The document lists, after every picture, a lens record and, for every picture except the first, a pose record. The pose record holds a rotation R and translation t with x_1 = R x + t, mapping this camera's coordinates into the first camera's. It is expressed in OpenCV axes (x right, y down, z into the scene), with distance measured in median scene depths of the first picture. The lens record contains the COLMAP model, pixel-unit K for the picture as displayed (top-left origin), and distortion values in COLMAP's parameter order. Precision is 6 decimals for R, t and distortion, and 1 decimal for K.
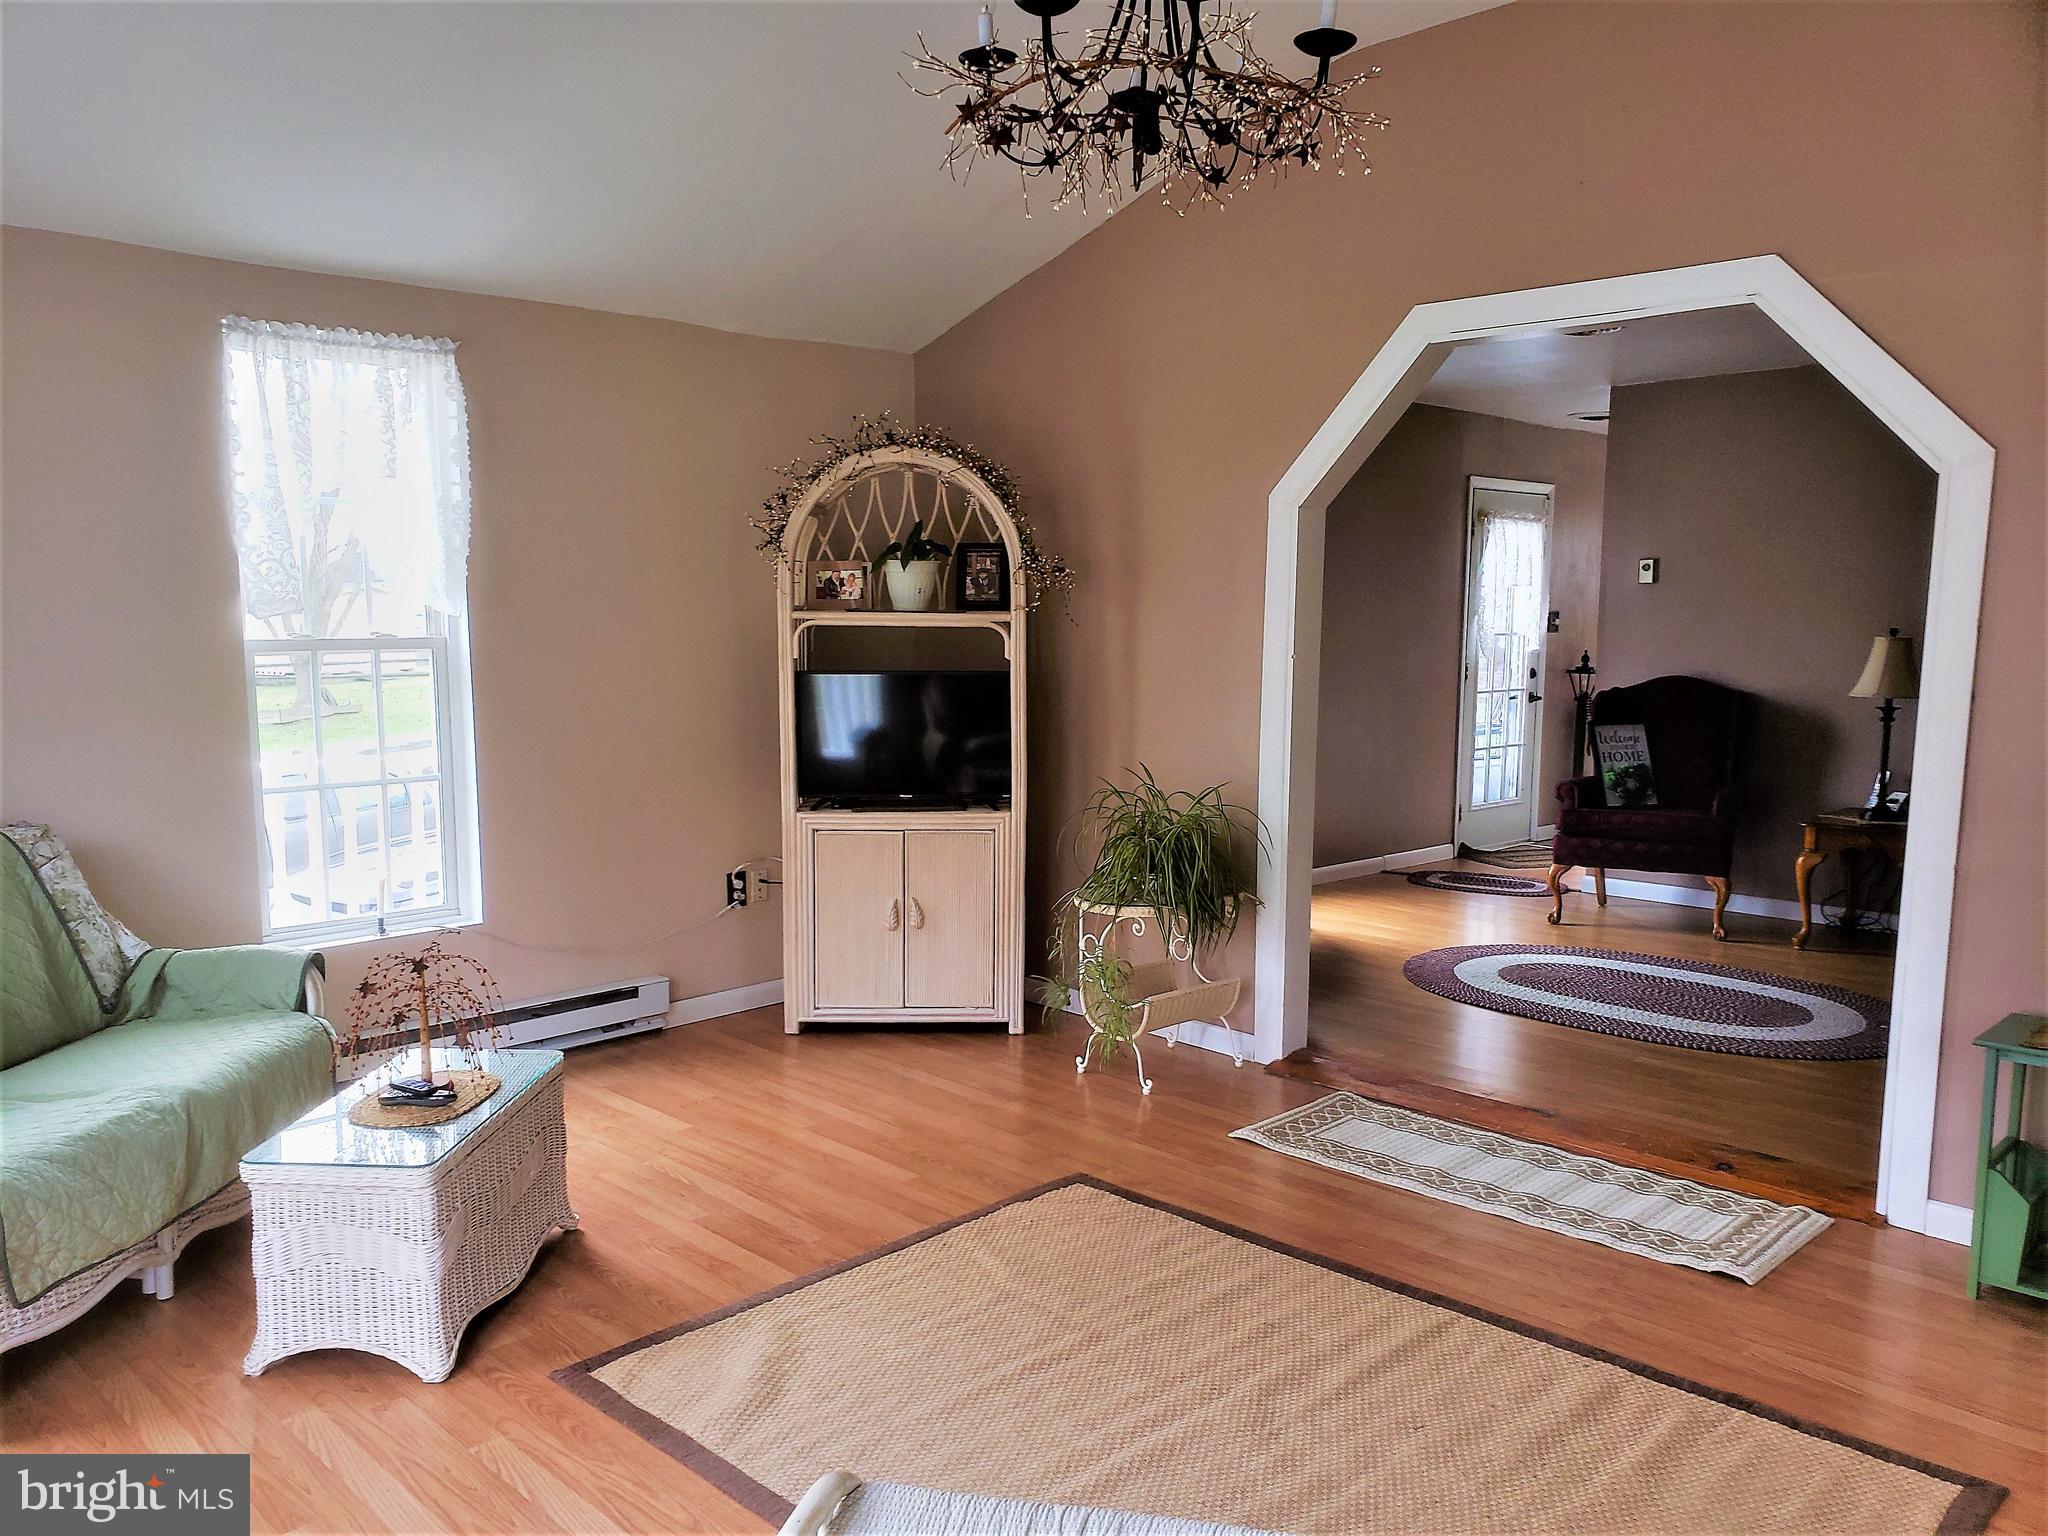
lens RADIAL K [[1577.1, 0, 989.3], [0, 1577.1, 806.5], [0, 0, 1]] dist [0.048412, -0.049858]
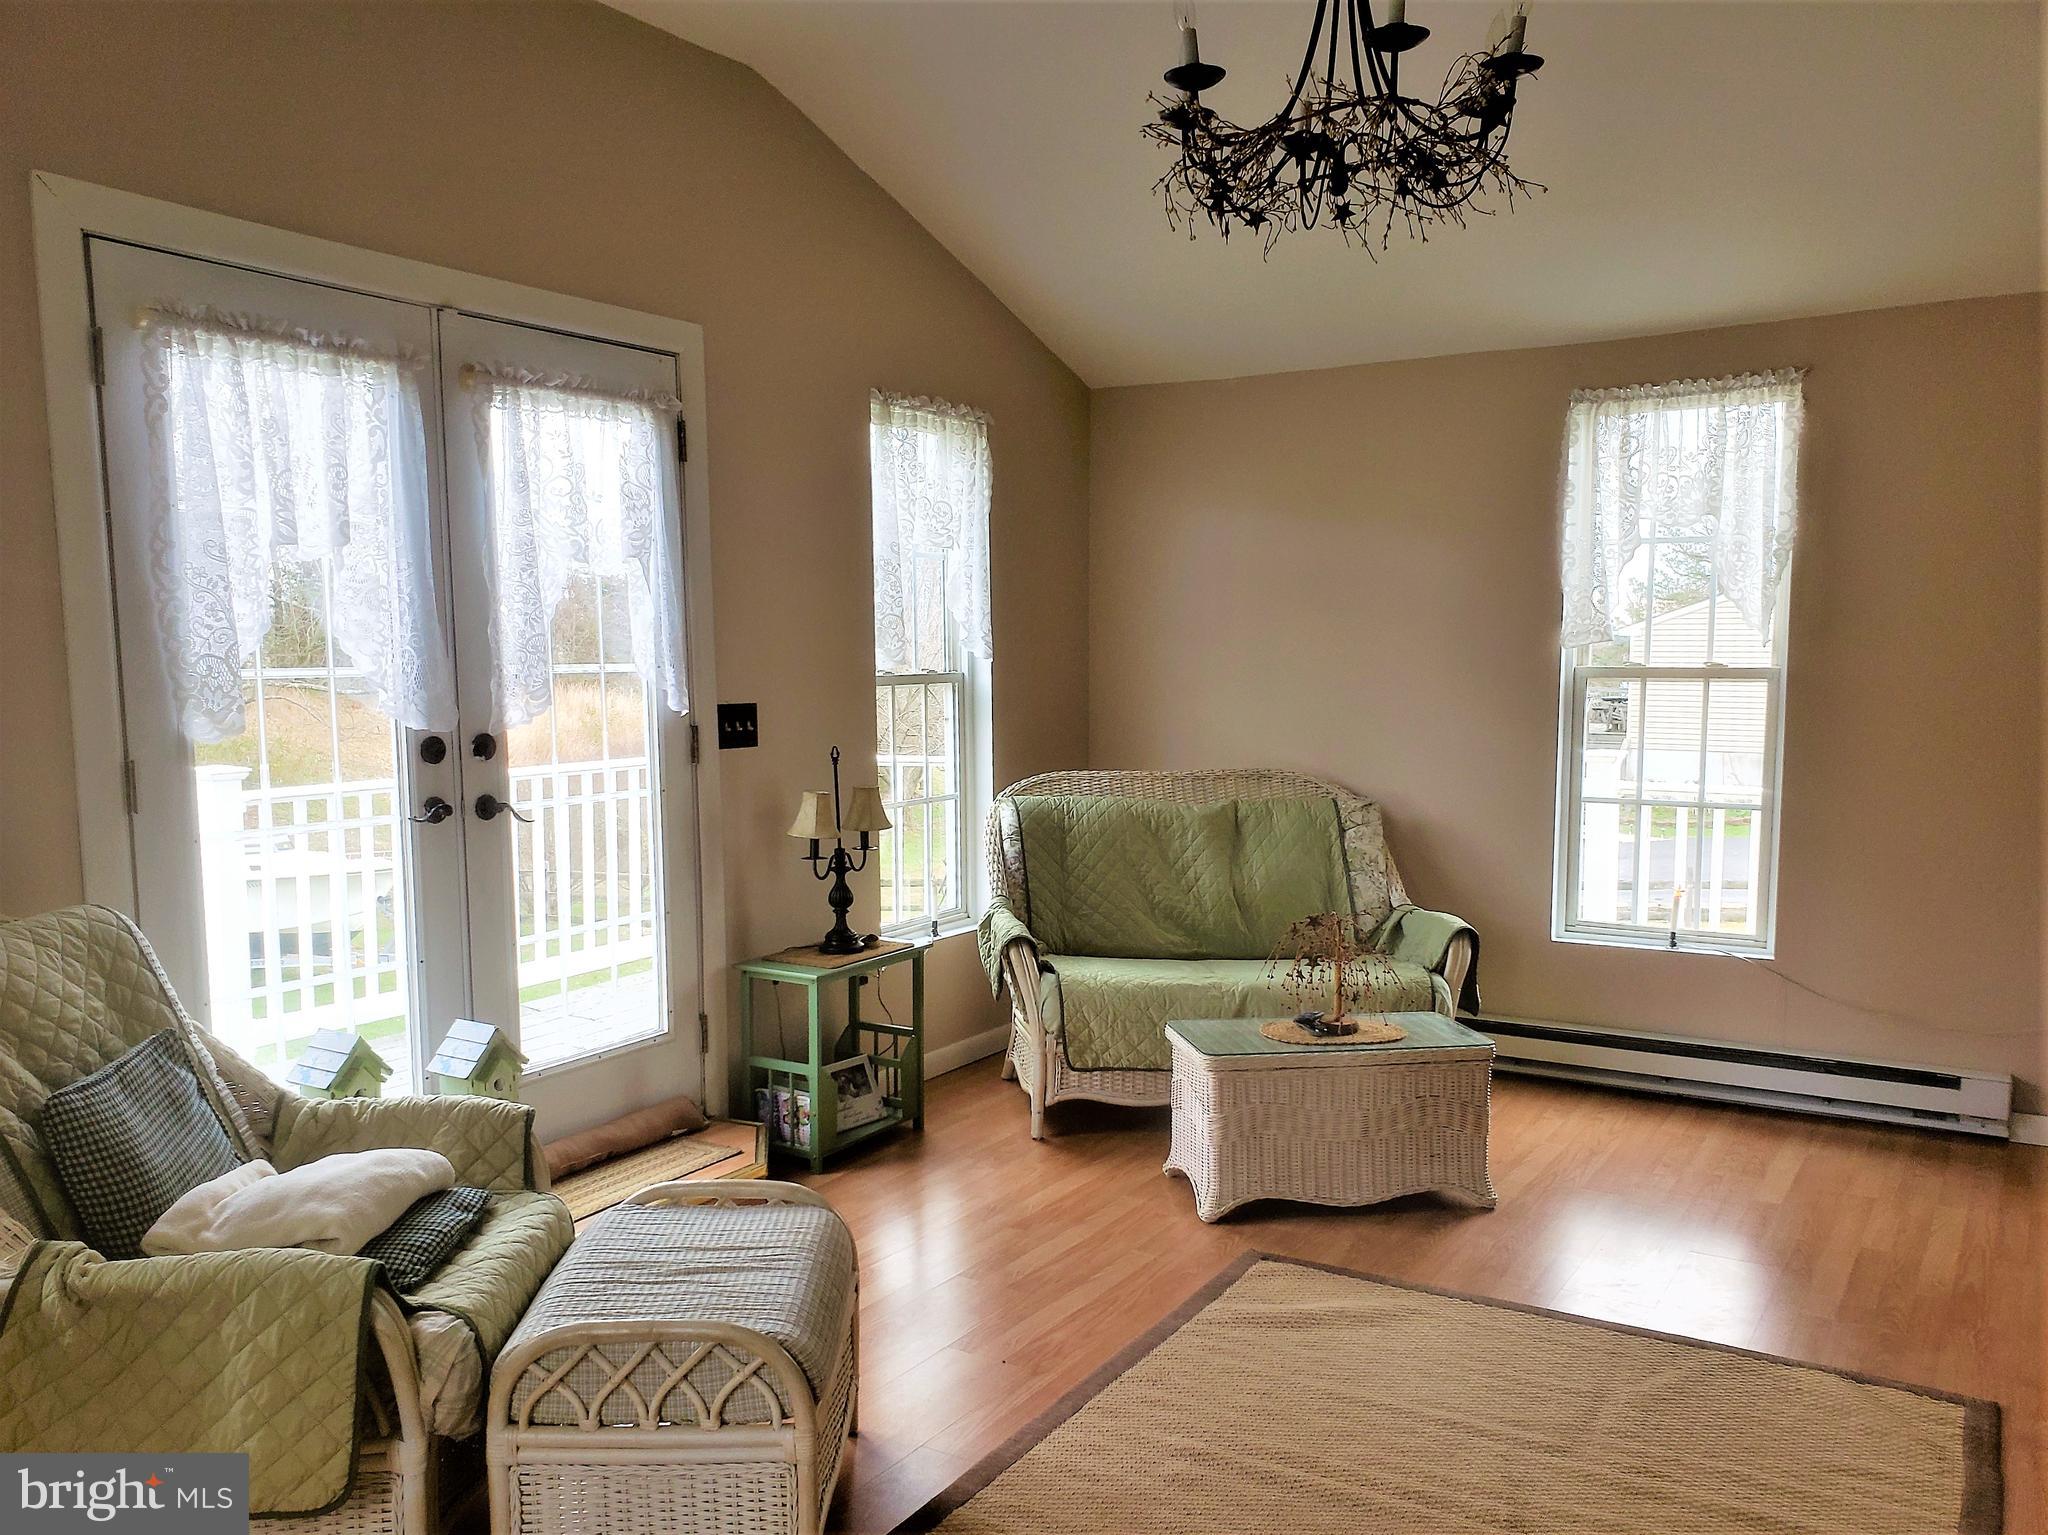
lens RADIAL K [[1632.5, 0, 966.2], [0, 1632.5, 824.6], [0, 0, 1]] dist [0.040160, -0.058494]
pose [[0.223212, 0.104703, -0.969130, 0.618260], [-0.118384, 0.989767, 0.079667, -0.034972], [0.967555, 0.096947, 0.233323, 0.312234]]
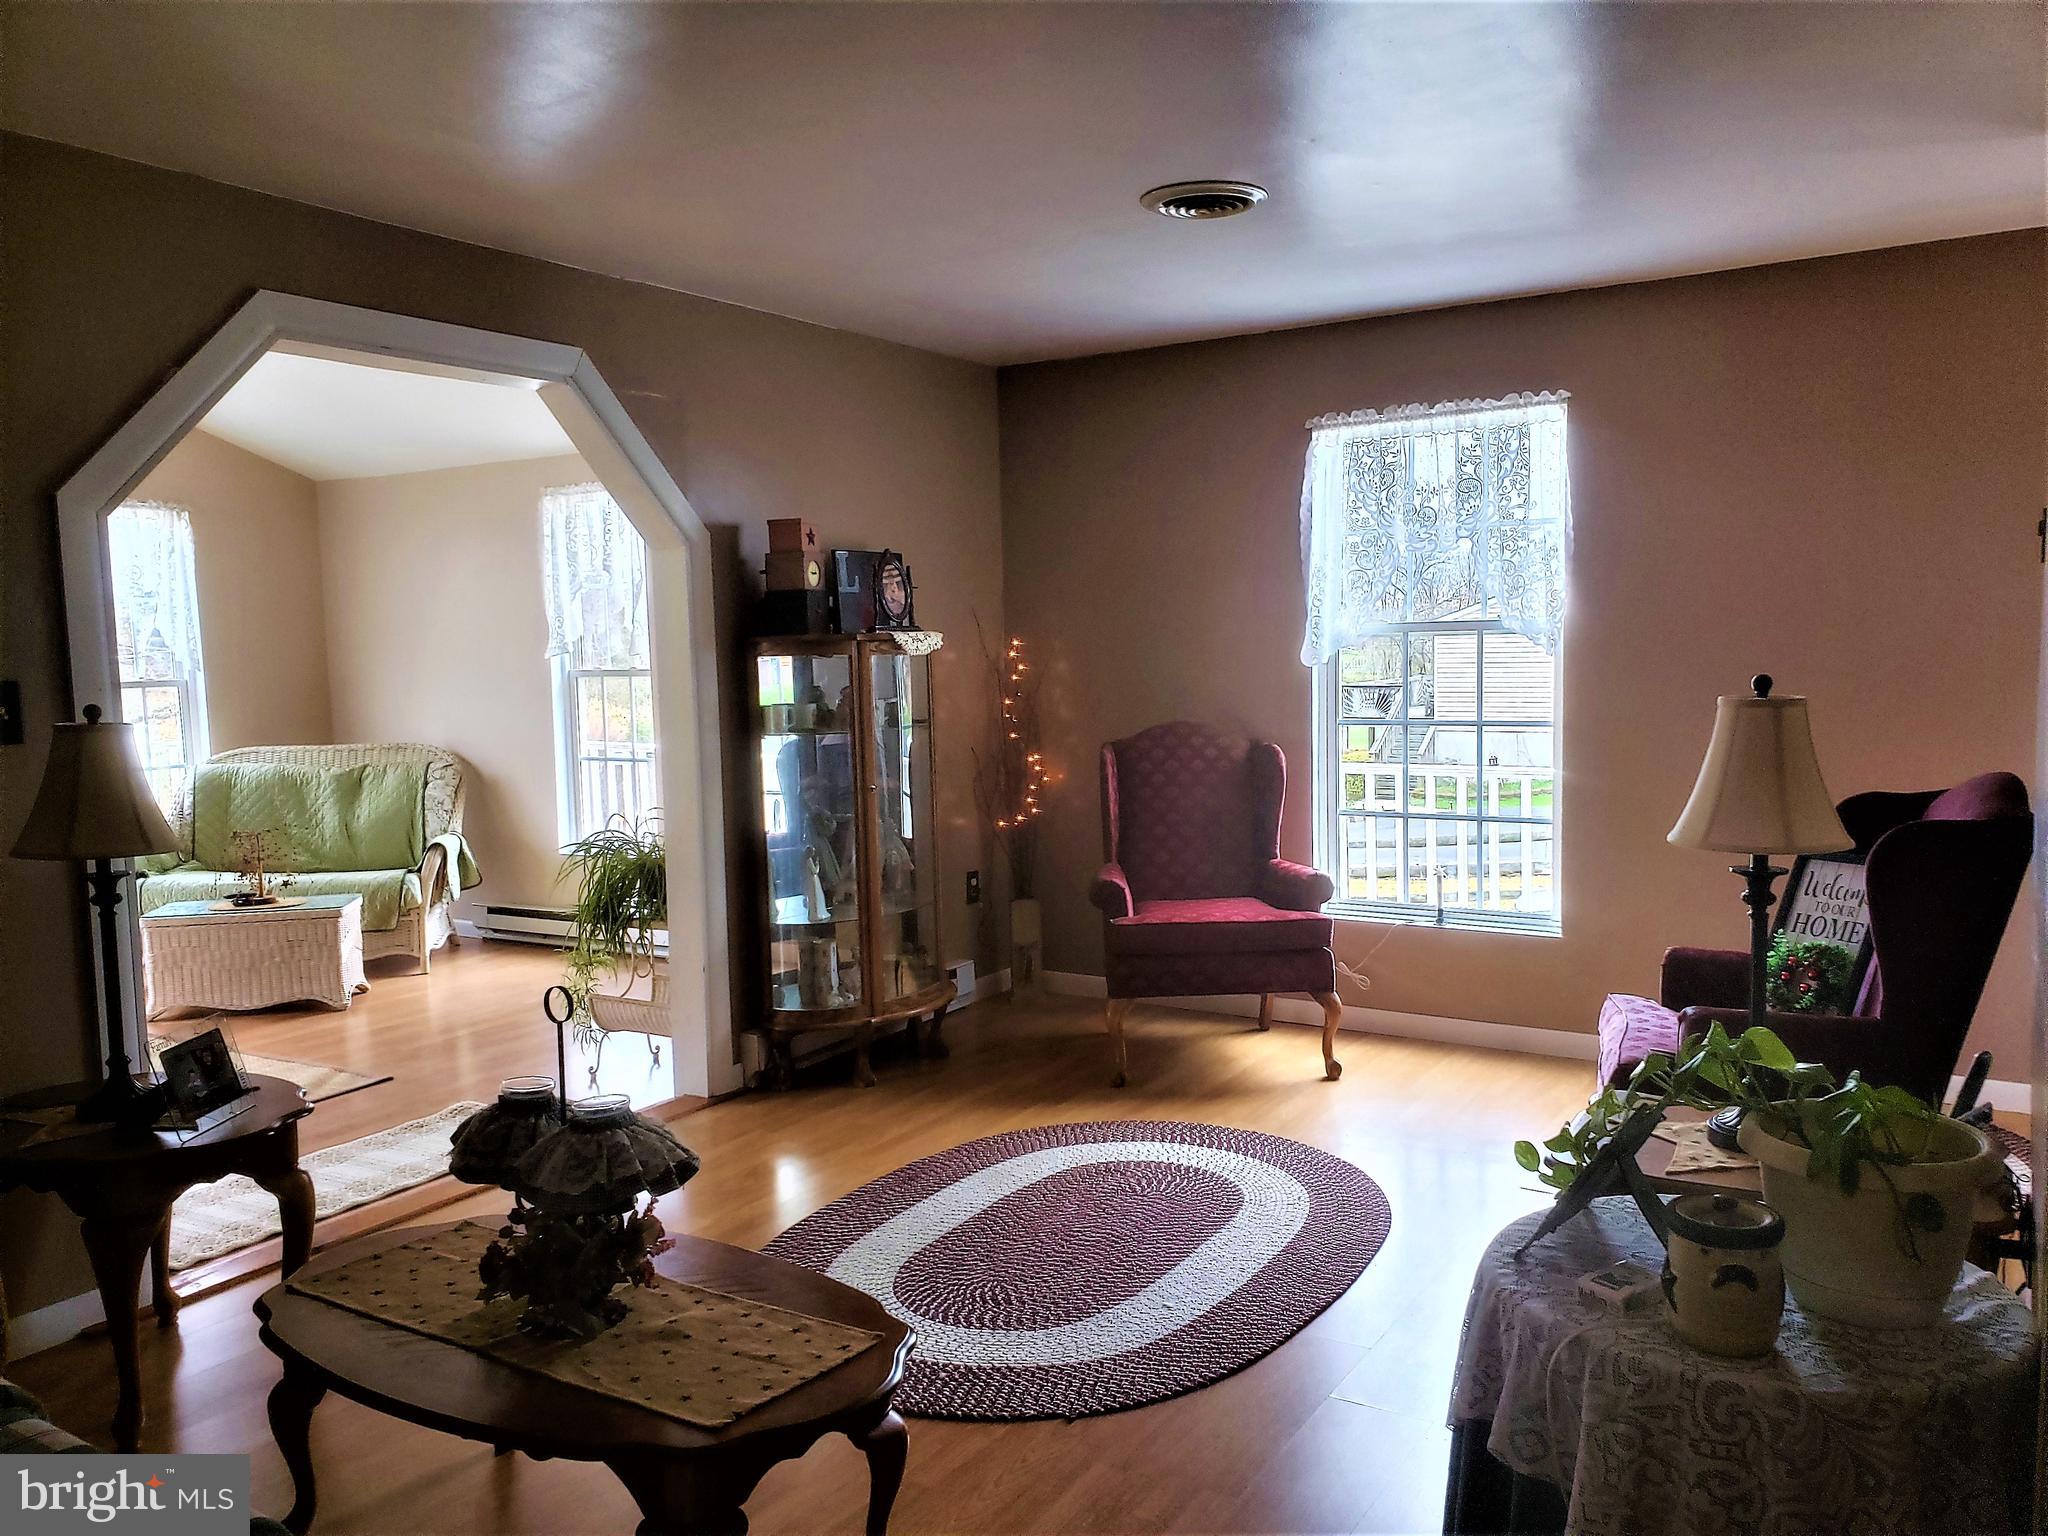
lens RADIAL K [[1606.0, 0, 1020.1], [0, 1606.0, 826.3], [0, 0, 1]] dist [0.004126, 0.136594]
pose [[0.234867, 0.107670, -0.966046, 1.396189], [-0.097200, 0.991466, 0.086872, -0.140739], [0.967155, 0.073496, 0.243328, 1.092713]]
